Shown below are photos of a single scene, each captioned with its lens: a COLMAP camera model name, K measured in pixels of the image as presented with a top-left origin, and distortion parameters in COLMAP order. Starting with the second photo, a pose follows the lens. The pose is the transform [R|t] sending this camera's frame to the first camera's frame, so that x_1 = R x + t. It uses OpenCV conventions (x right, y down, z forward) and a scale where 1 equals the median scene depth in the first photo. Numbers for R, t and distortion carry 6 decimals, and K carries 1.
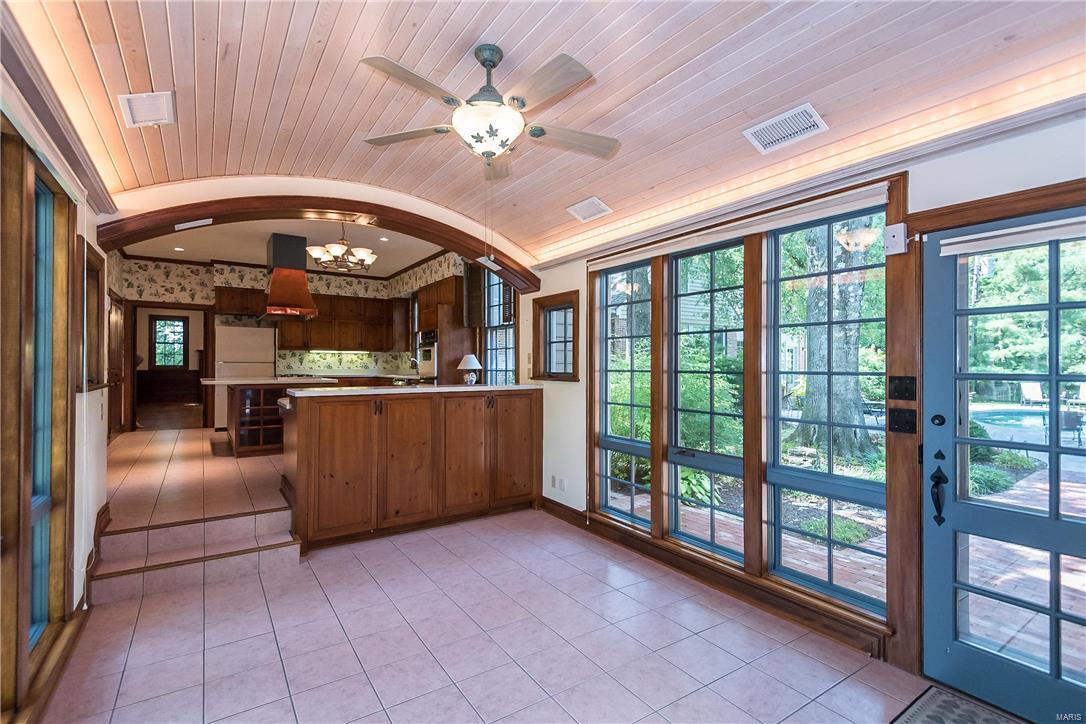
lens RADIAL K [[513.6, 0, 548.1], [0, 513.6, 365.7], [0, 0, 1]] dist [0.021207, -0.000885]
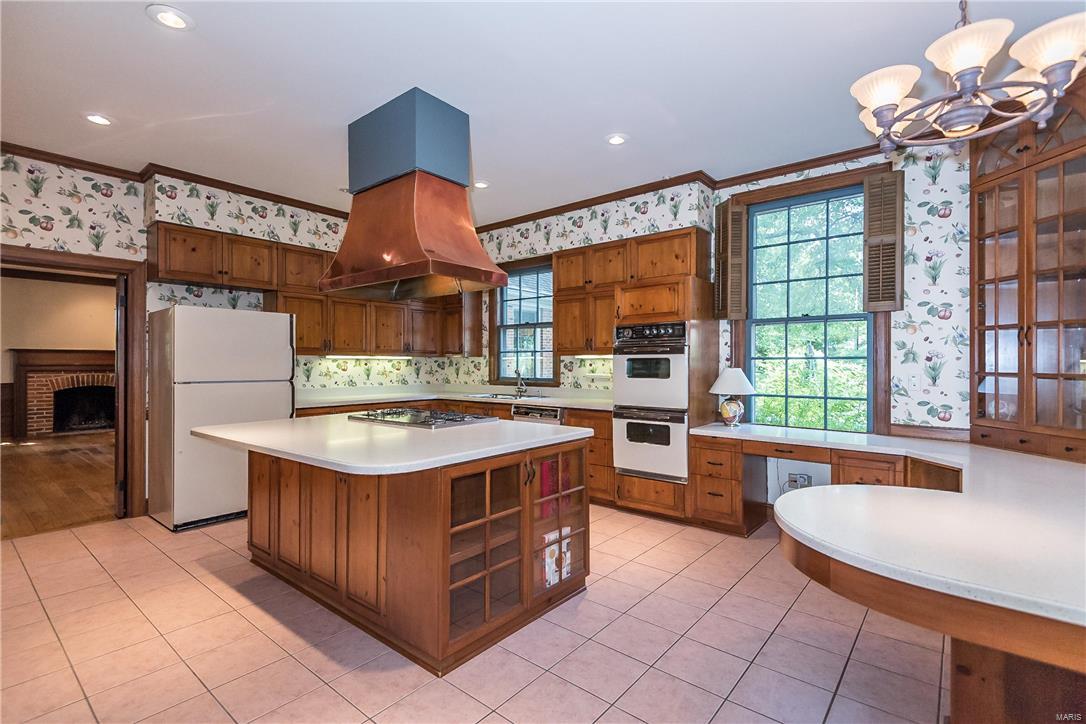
lens RADIAL K [[513.6, 0, 536.3], [0, 513.6, 360.9], [0, 0, 1]] dist [0.021207, -0.000885]
pose [[0.963980, 0.002819, 0.265959, -0.427111], [-0.001707, 0.999989, -0.004410, -0.022908], [-0.265968, 0.003797, 0.963974, 0.439235]]
